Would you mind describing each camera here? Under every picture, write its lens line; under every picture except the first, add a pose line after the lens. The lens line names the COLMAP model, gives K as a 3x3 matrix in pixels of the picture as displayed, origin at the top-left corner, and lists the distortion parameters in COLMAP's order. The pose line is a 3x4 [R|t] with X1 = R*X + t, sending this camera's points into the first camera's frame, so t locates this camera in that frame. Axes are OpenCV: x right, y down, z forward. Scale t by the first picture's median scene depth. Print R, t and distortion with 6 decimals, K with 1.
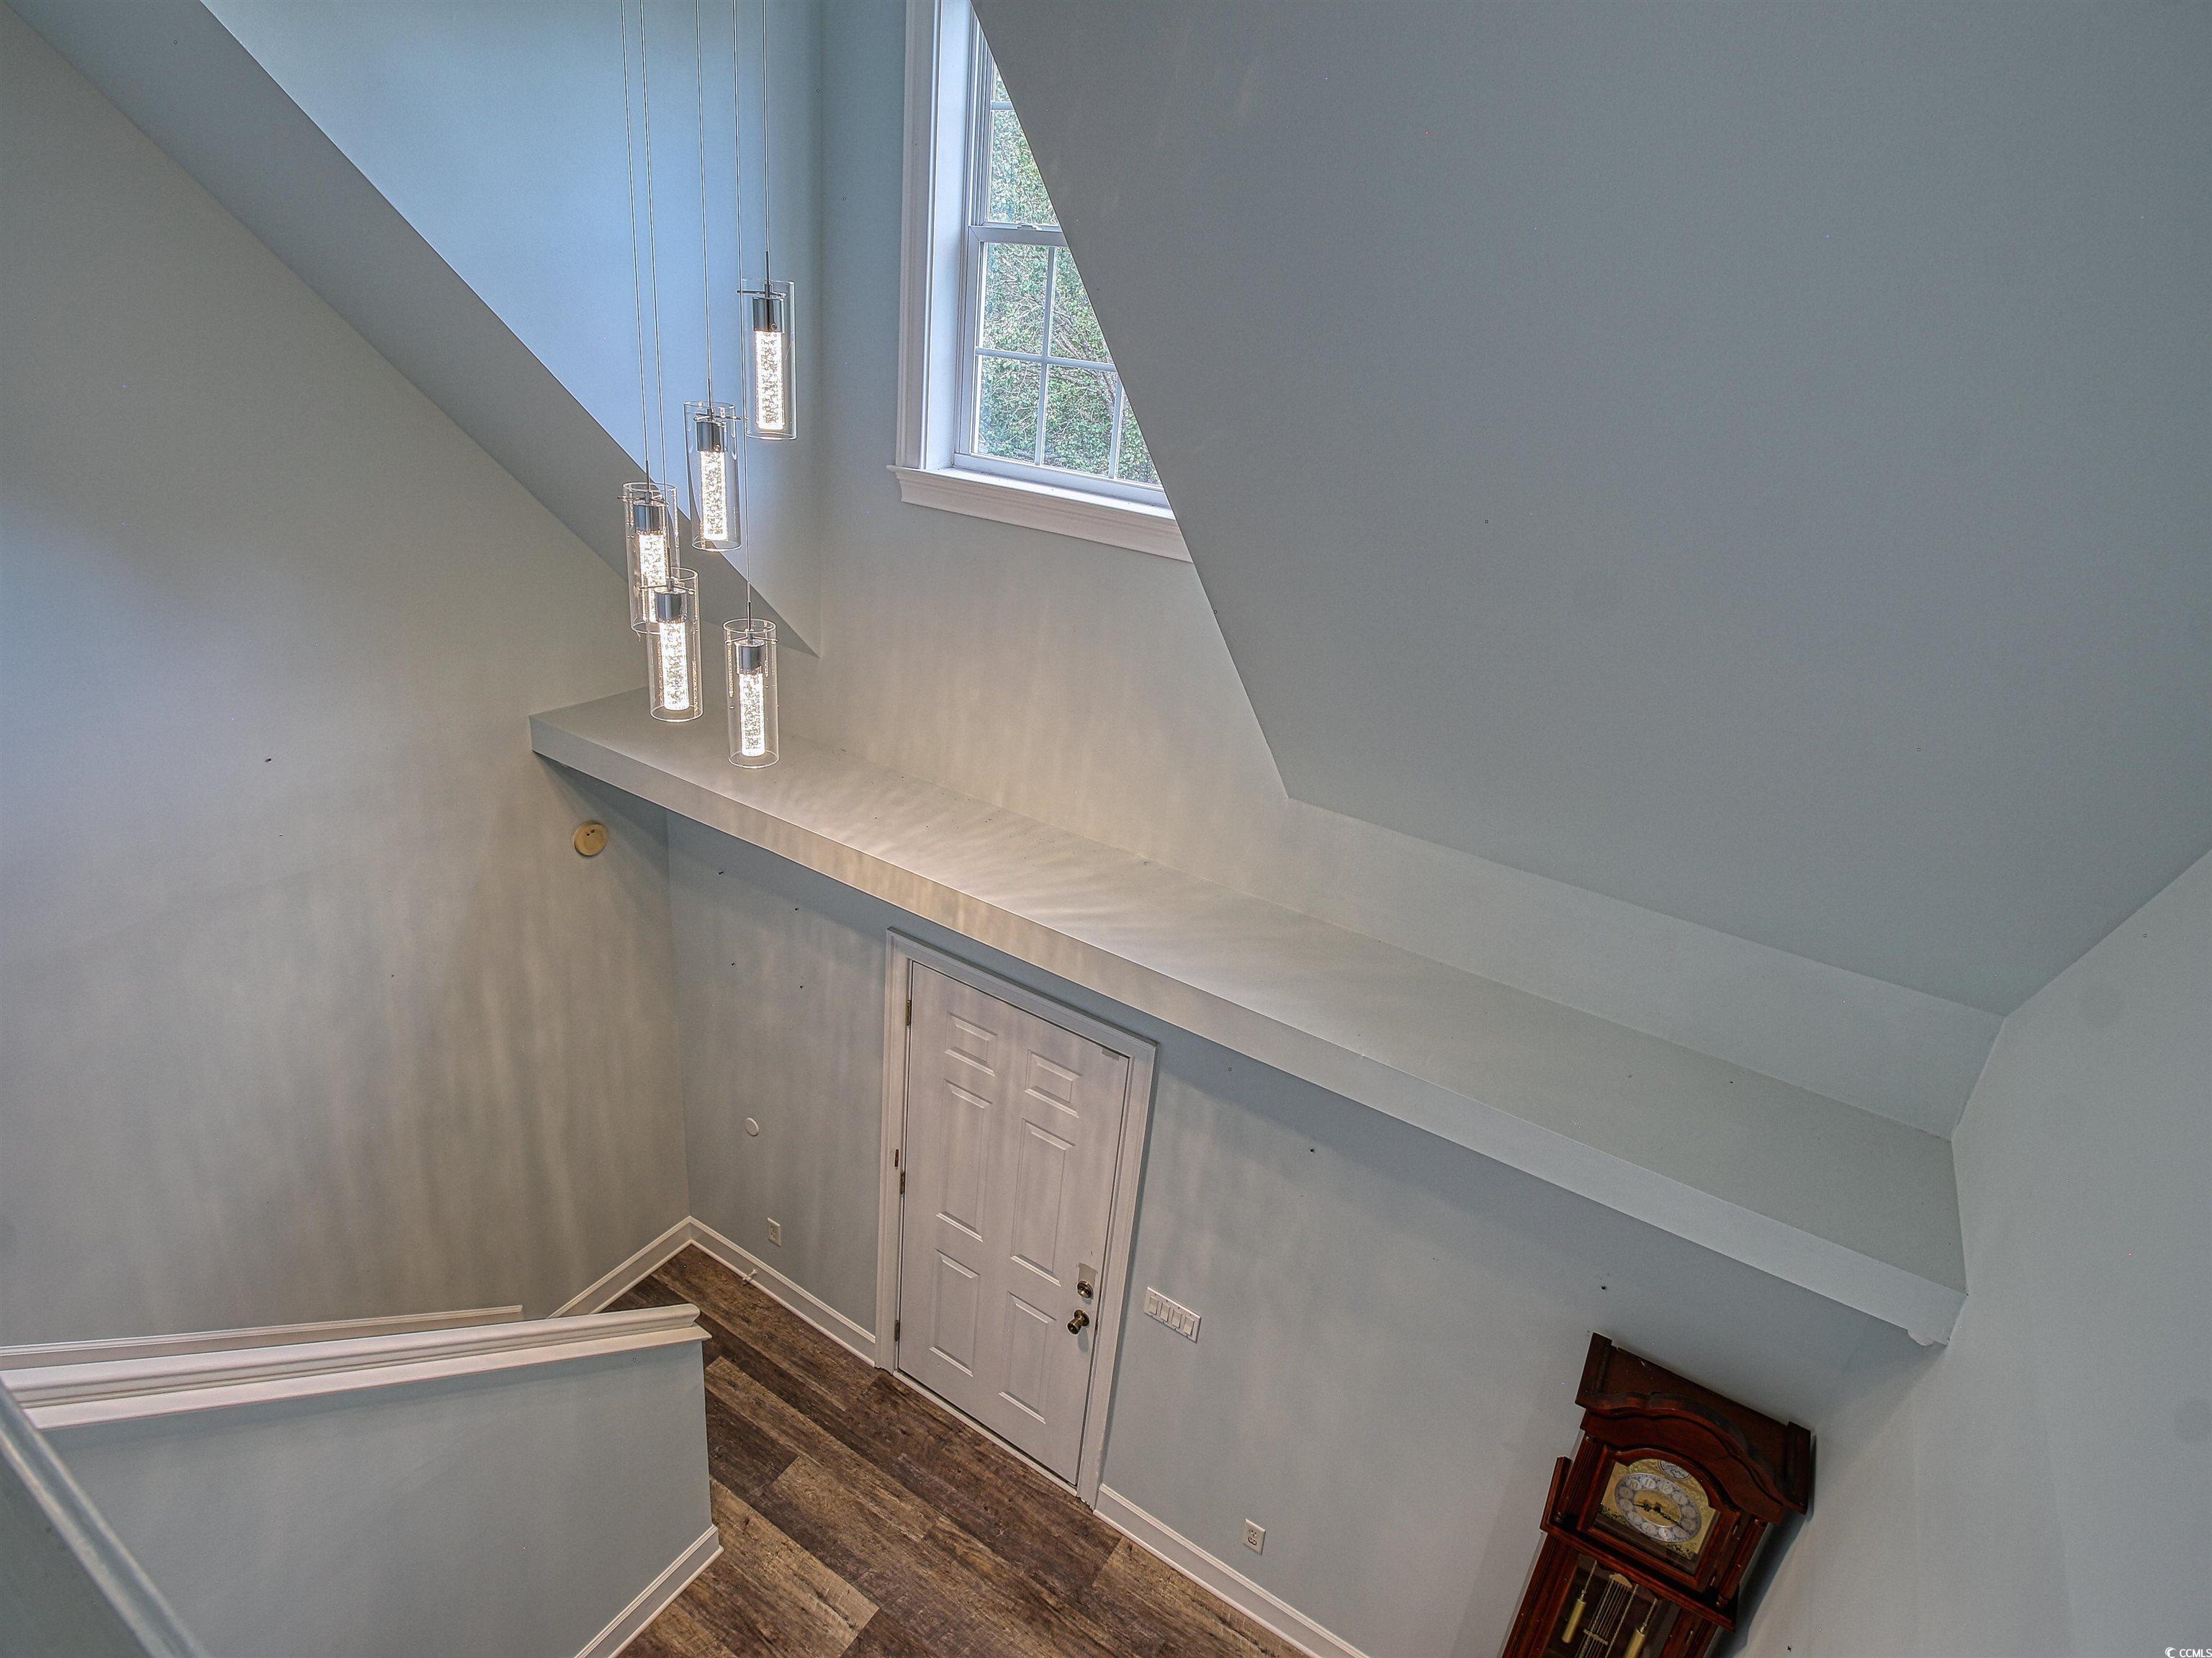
lens RADIAL K [[1162.5, 0, 1124.6], [0, 1162.5, 786.6], [0, 0, 1]] dist [0.001852, -0.013509]
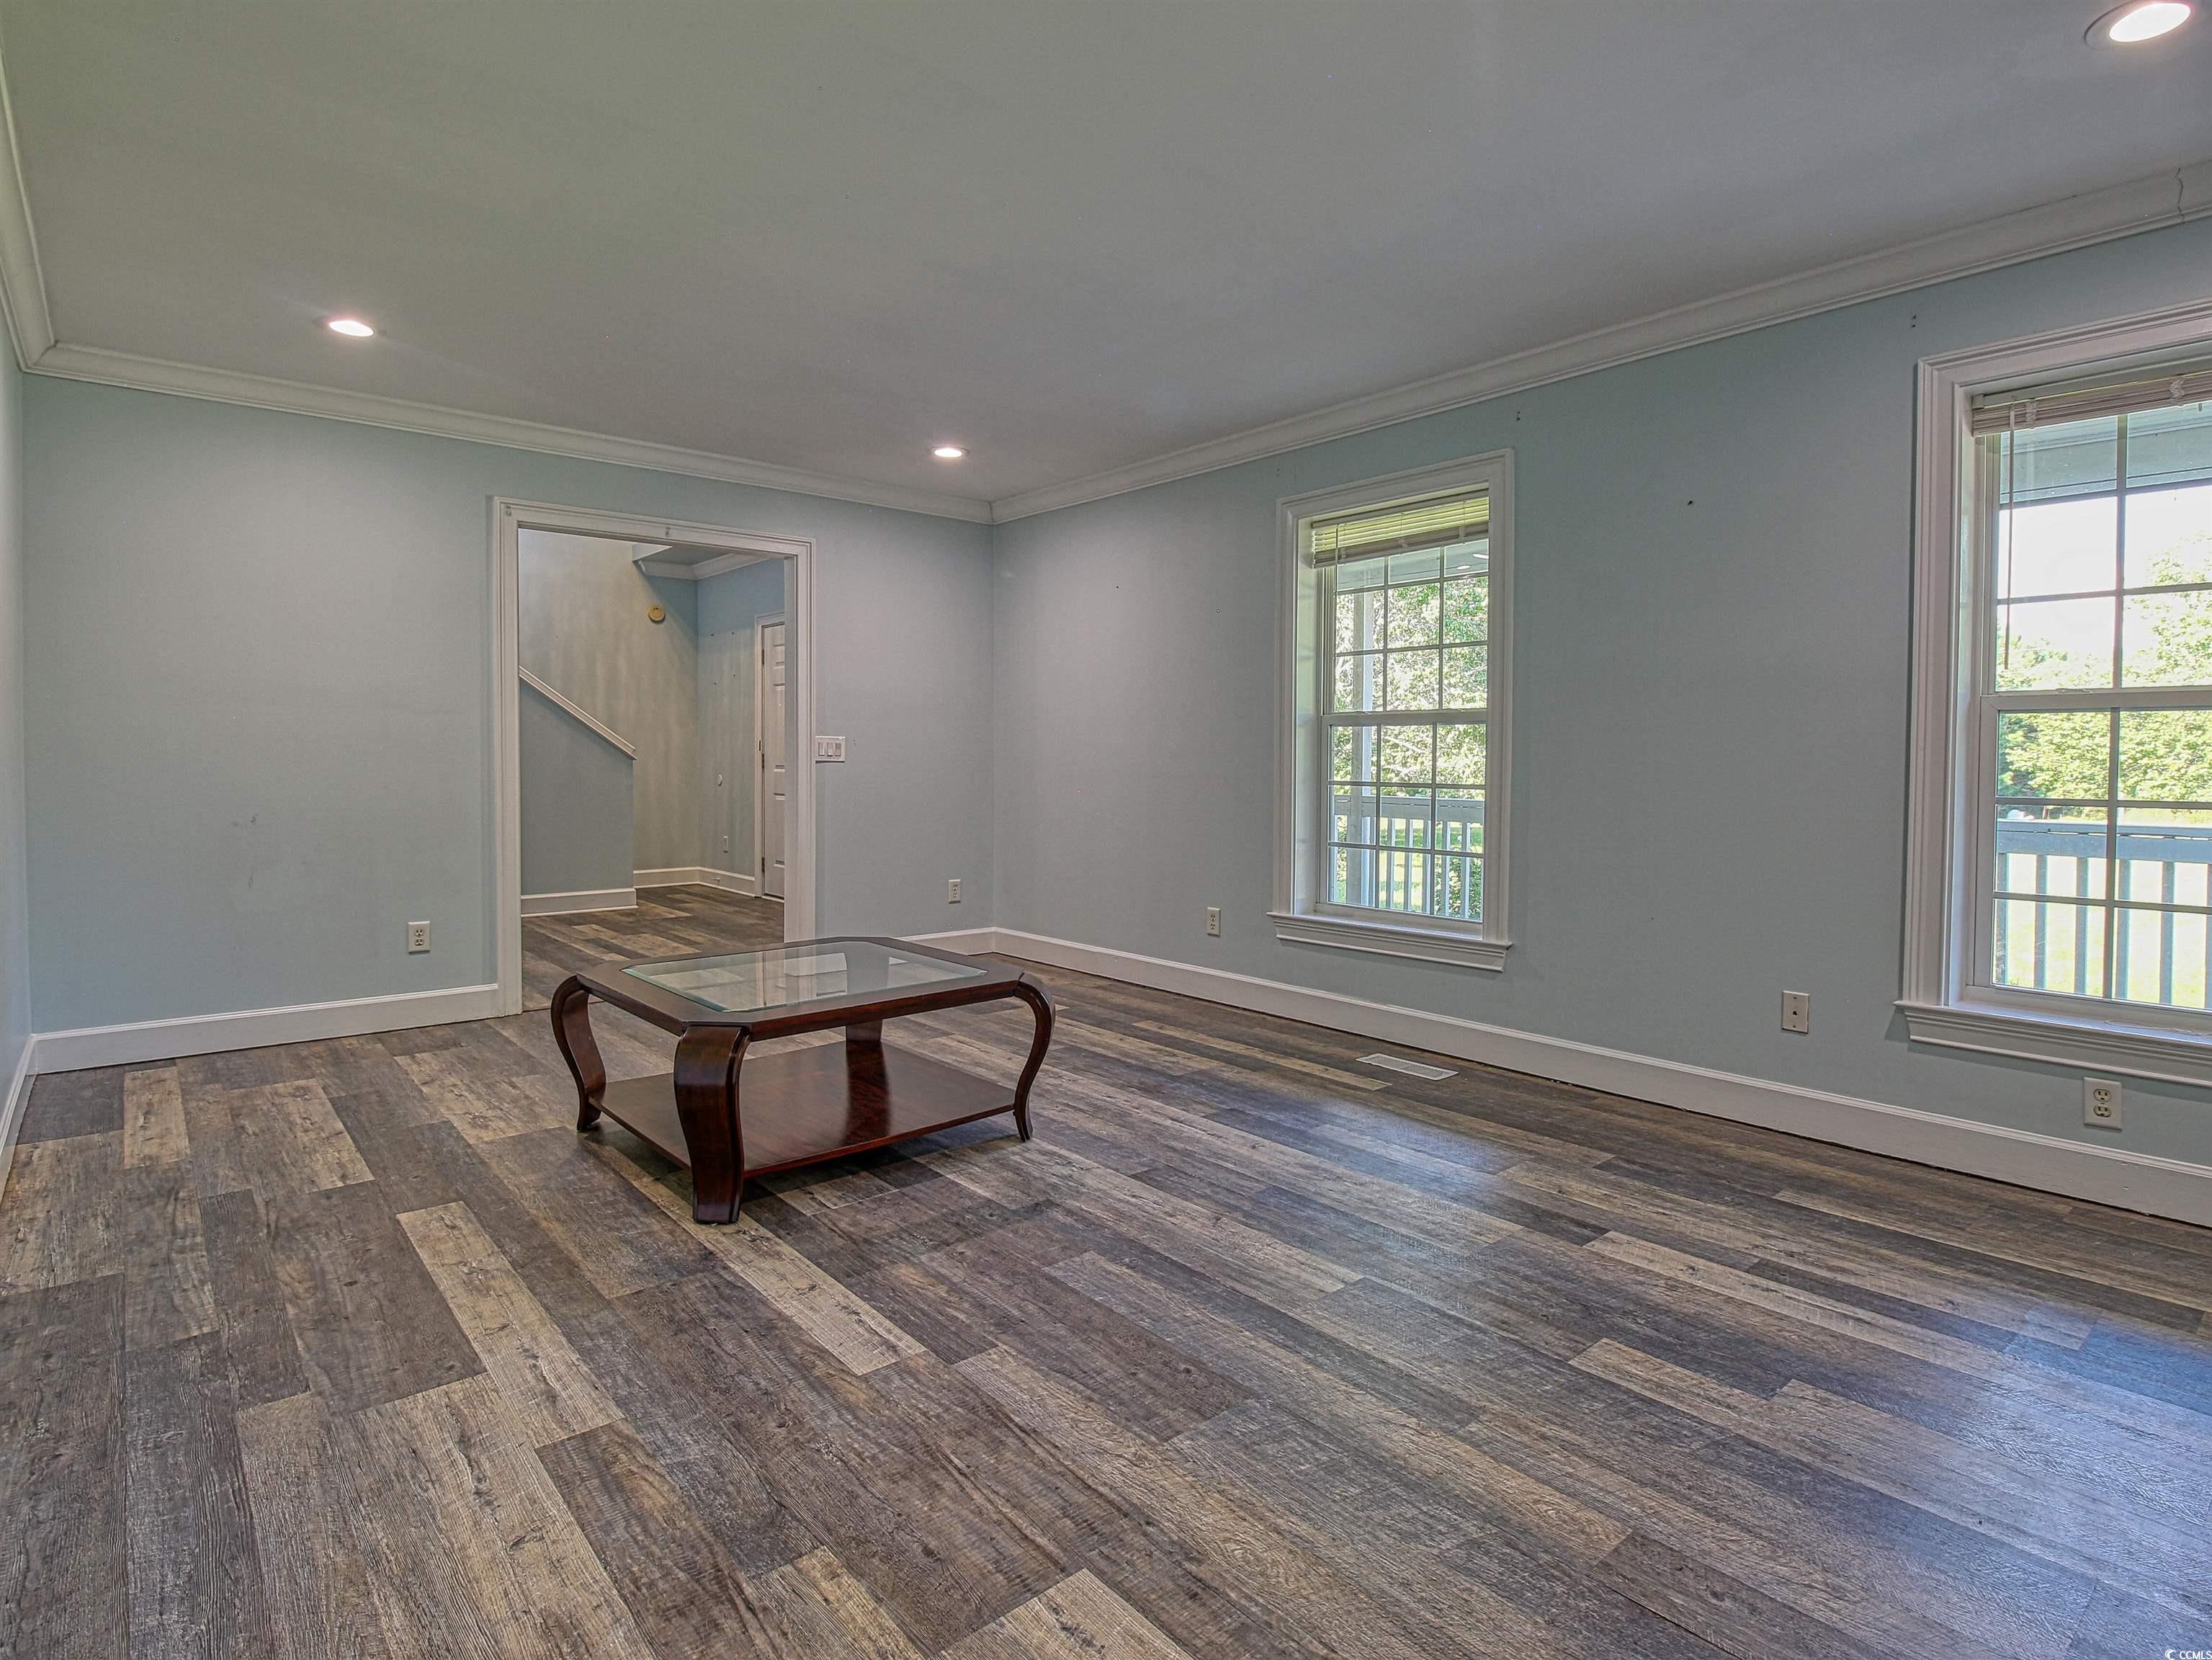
lens RADIAL K [[1162.7, 0, 1124.6], [0, 1162.7, 787.6], [0, 0, 1]] dist [0.001852, -0.013509]
pose [[0.948724, -0.087338, -0.303799, 1.021417], [-0.034598, 0.926609, -0.374432, 1.147747], [0.314205, 0.365743, 0.876075, -0.523765]]
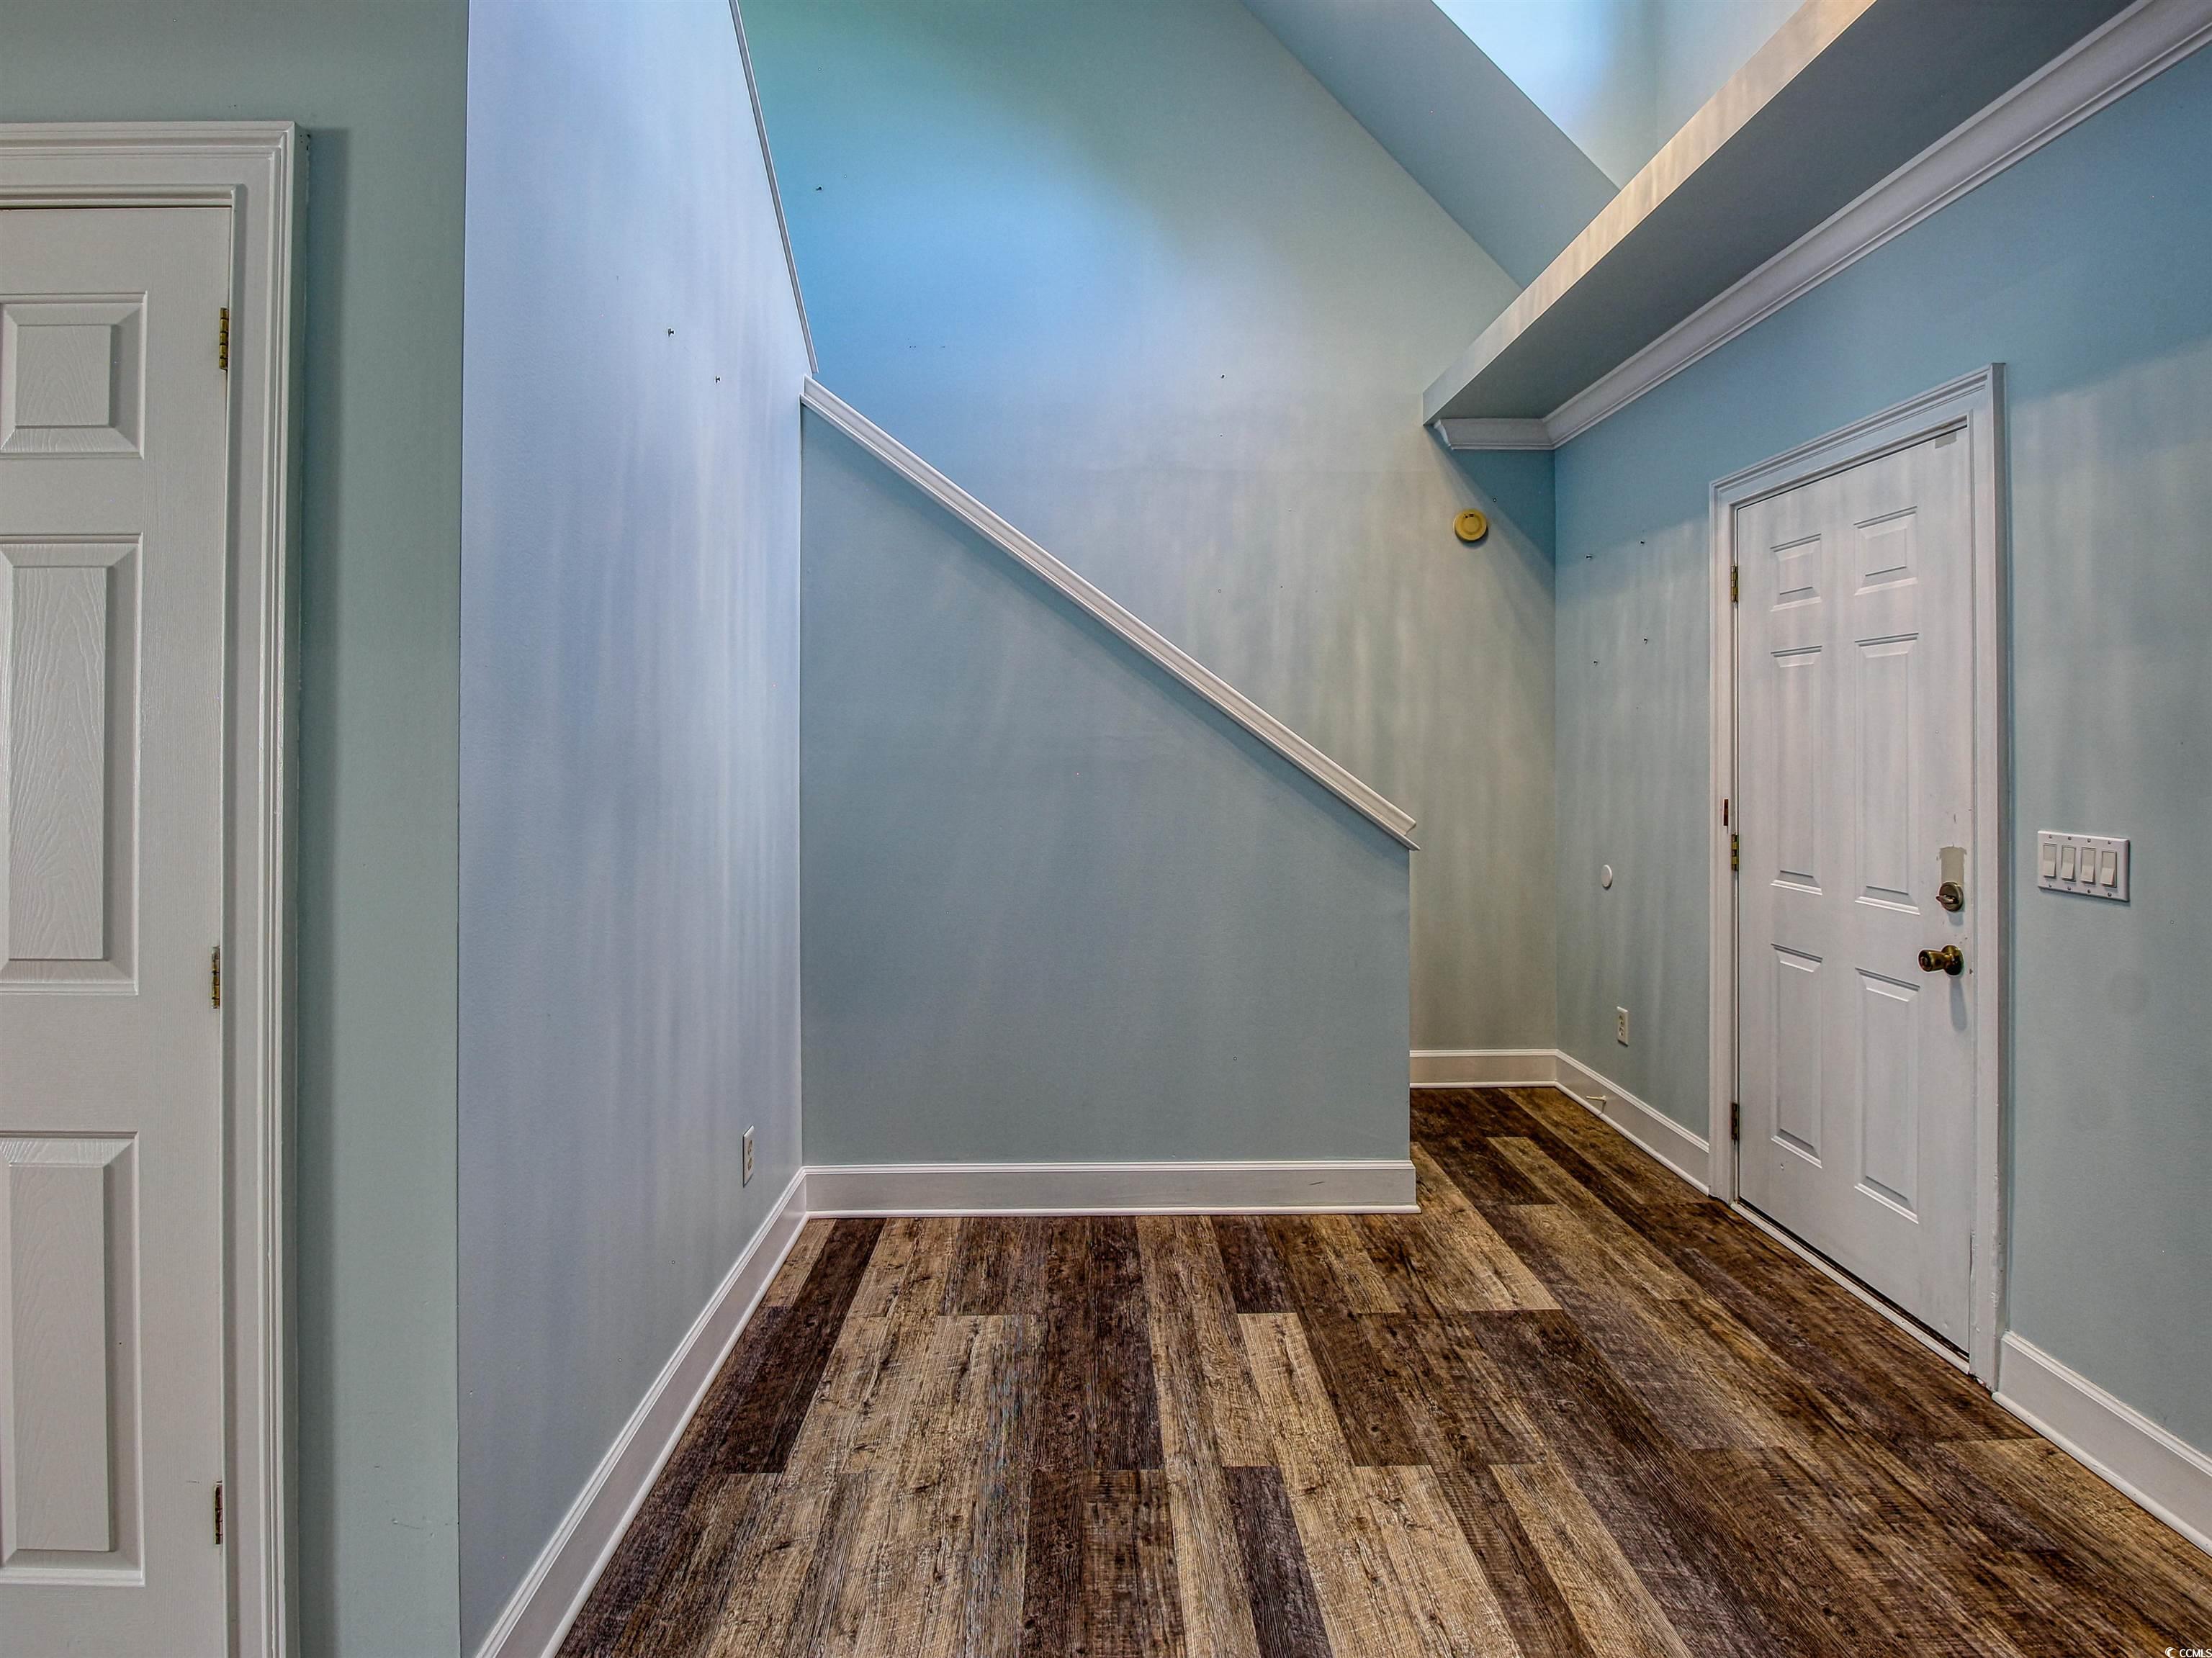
lens RADIAL K [[1182.9, 0, 1075.0], [0, 1182.9, 742.2], [0, 0, 1]] dist [0.000997, -0.012981]
pose [[0.517111, -0.107627, -0.849125, 0.257160], [-0.284420, 0.914081, -0.289071, 0.650632], [0.807280, 0.390990, 0.442070, 0.306635]]
